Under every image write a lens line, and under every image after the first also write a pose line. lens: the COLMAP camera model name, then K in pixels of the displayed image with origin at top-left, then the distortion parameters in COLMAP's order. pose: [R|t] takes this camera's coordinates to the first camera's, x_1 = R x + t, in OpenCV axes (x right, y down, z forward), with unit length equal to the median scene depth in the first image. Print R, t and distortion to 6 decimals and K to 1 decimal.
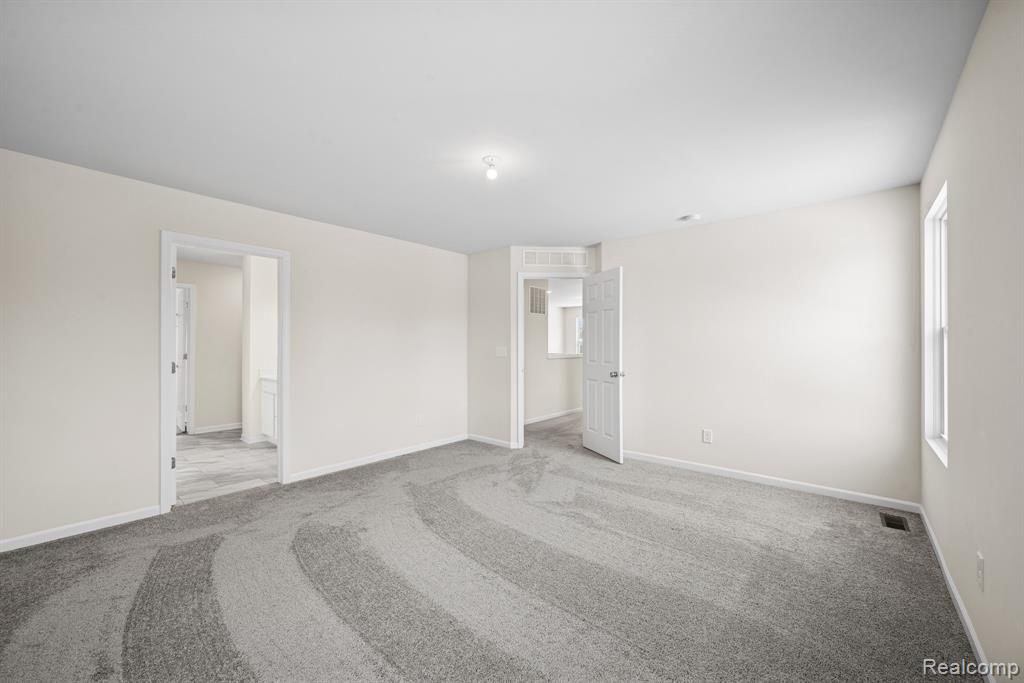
lens RADIAL K [[401.3, 0, 513.1], [0, 401.3, 343.4], [0, 0, 1]] dist [-0.001360, -0.000004]
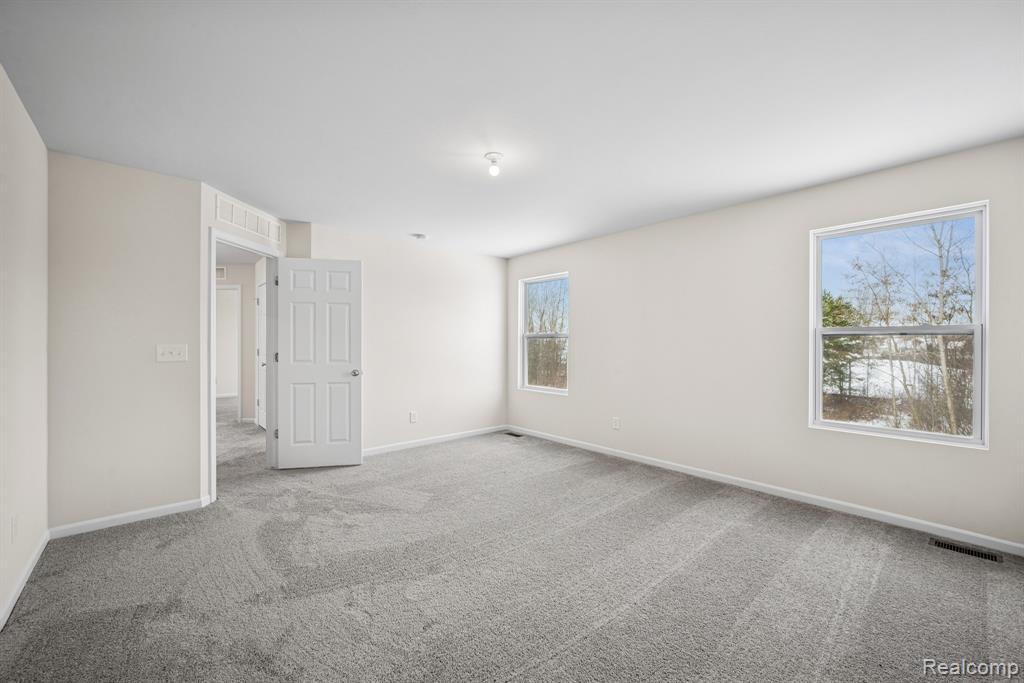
lens RADIAL K [[401.3, 0, 513.1], [0, 401.3, 343.4], [0, 0, 1]] dist [-0.001360, -0.000004]
pose [[0.125822, 0.000771, 0.992052, -0.652157], [-0.008508, 0.999964, 0.000302, 0.003889], [-0.992016, -0.008479, 0.125824, 0.517948]]
